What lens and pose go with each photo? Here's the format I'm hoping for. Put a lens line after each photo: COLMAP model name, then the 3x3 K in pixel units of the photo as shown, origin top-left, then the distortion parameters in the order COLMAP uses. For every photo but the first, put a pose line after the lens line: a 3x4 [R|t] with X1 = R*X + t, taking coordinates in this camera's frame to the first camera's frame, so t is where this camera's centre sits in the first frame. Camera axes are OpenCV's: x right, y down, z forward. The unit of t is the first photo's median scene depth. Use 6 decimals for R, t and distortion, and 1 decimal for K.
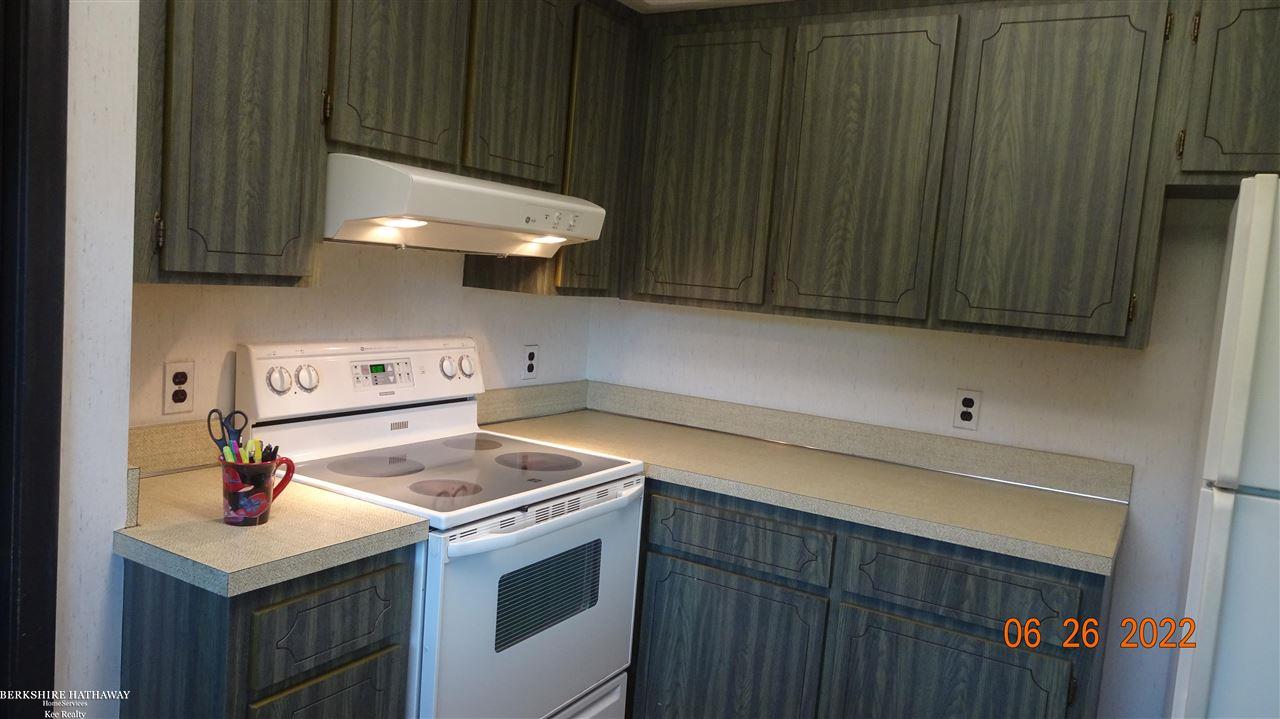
lens RADIAL K [[906.1, 0, 640.0], [0, 906.1, 359.5], [0, 0, 1]] dist [0.007730, 0.001828]
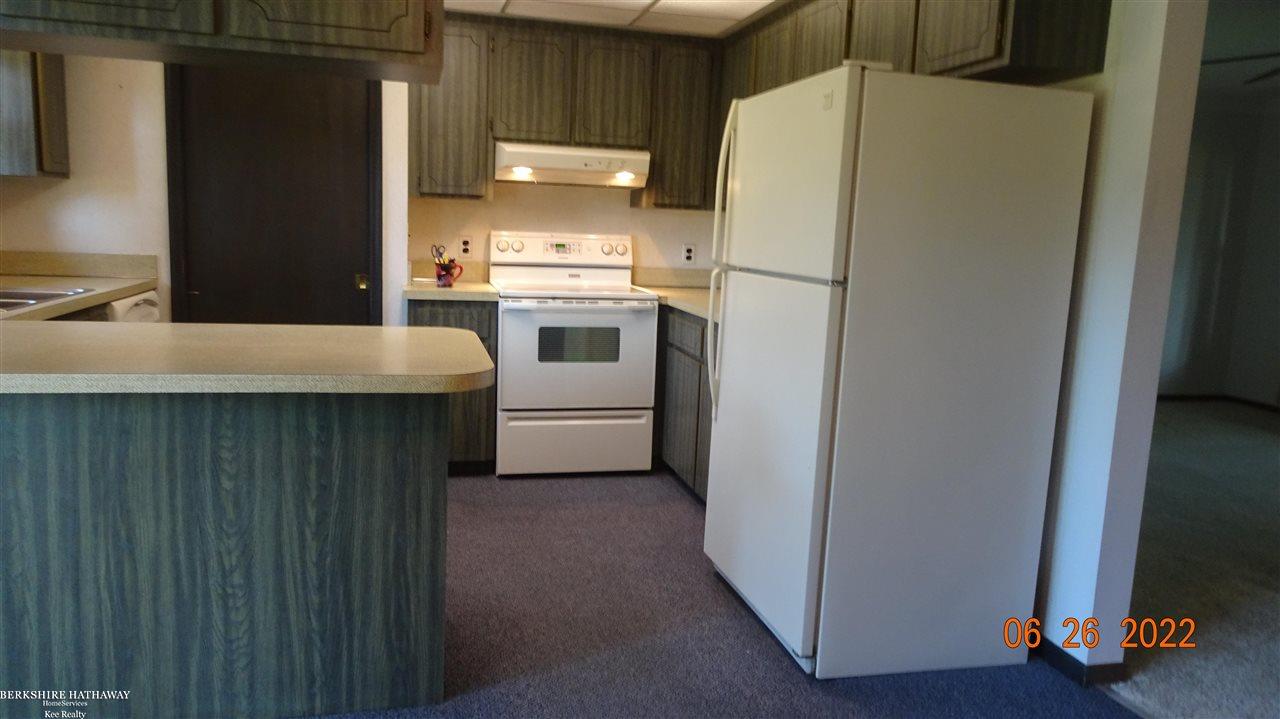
lens RADIAL K [[906.1, 0, 640.0], [0, 906.1, 359.5], [0, 0, 1]] dist [0.007730, 0.001828]
pose [[0.712871, 0.054702, -0.699158, 1.544943], [-0.052535, 0.998317, 0.024543, 0.248696], [0.699325, 0.019234, 0.714545, -0.402777]]
